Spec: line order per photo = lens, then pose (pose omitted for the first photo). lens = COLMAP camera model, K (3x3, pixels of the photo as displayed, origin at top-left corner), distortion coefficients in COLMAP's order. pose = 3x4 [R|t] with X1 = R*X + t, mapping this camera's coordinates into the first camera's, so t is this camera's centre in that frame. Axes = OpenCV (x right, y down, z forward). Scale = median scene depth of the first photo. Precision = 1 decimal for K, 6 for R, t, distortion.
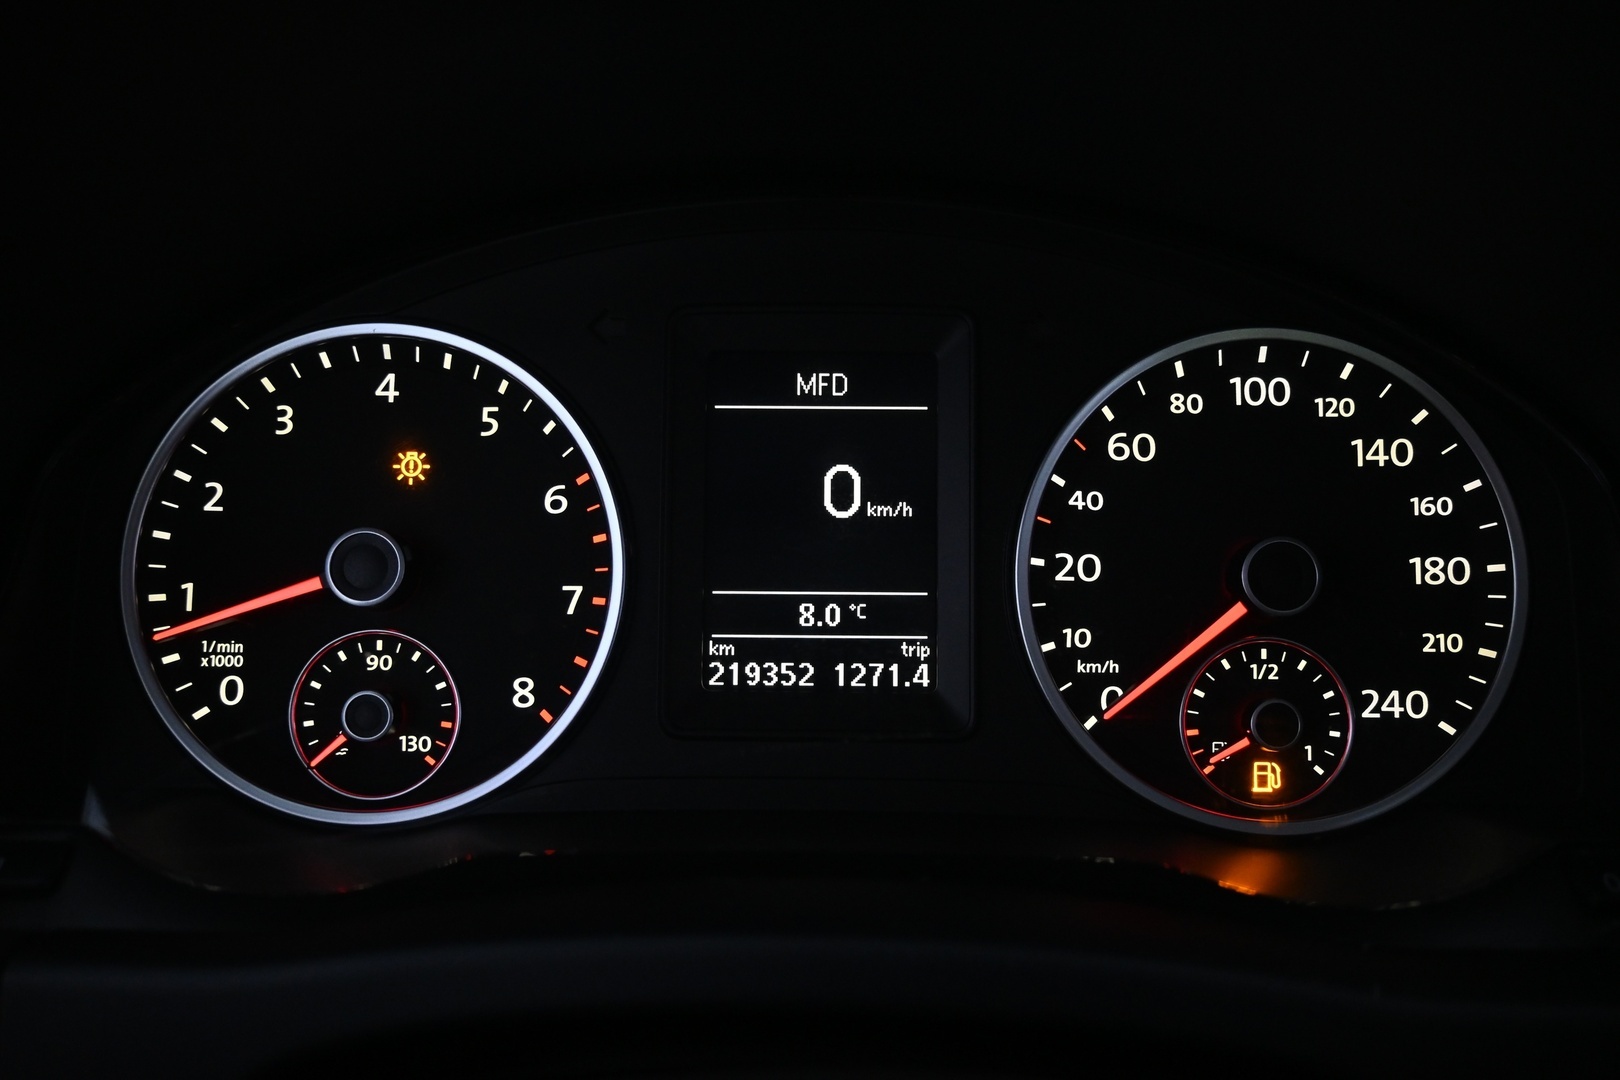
lens RADIAL K [[1506.2, 0, 805.9], [0, 1506.2, 543.6], [0, 0, 1]] dist [0.001980, 0.000000]
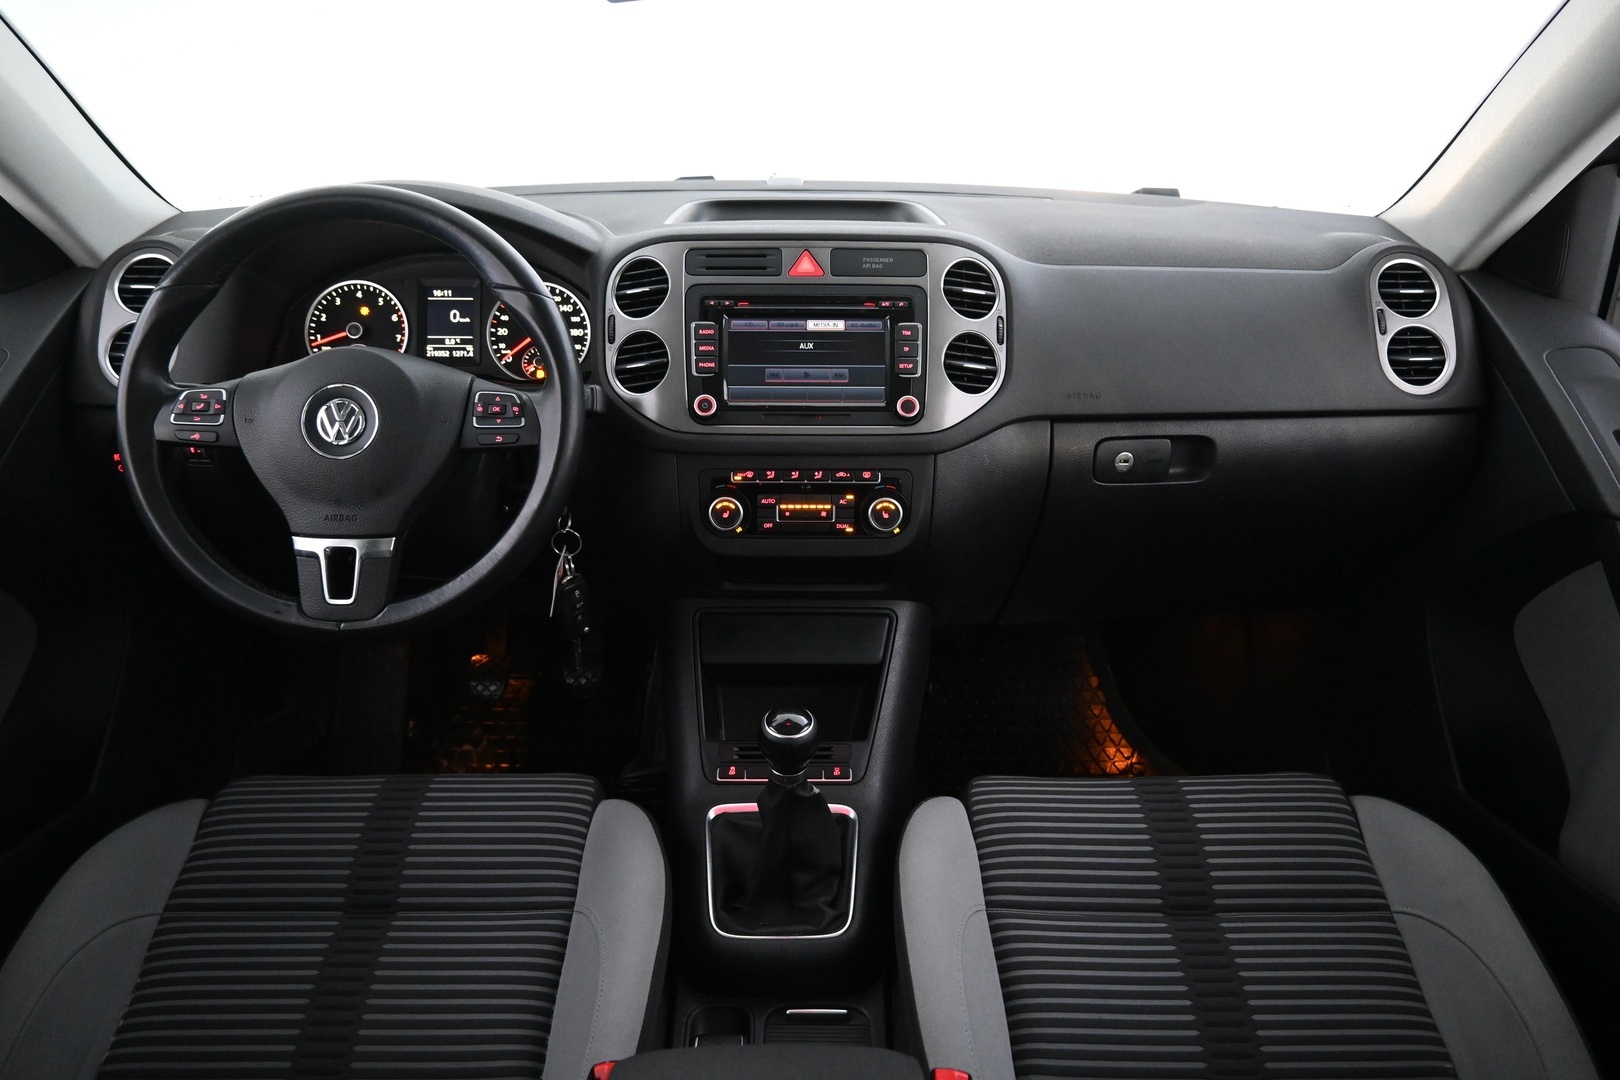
lens RADIAL K [[1126.9, 0, 810.5], [0, 1126.9, 544.3], [0, 0, 1]] dist [0.004408, -0.011110]
pose [[0.999631, -0.004242, 0.026834, 1.077708], [0.002522, 0.997958, 0.063819, 0.473147], [-0.027050, -0.063728, 0.997601, -2.719521]]
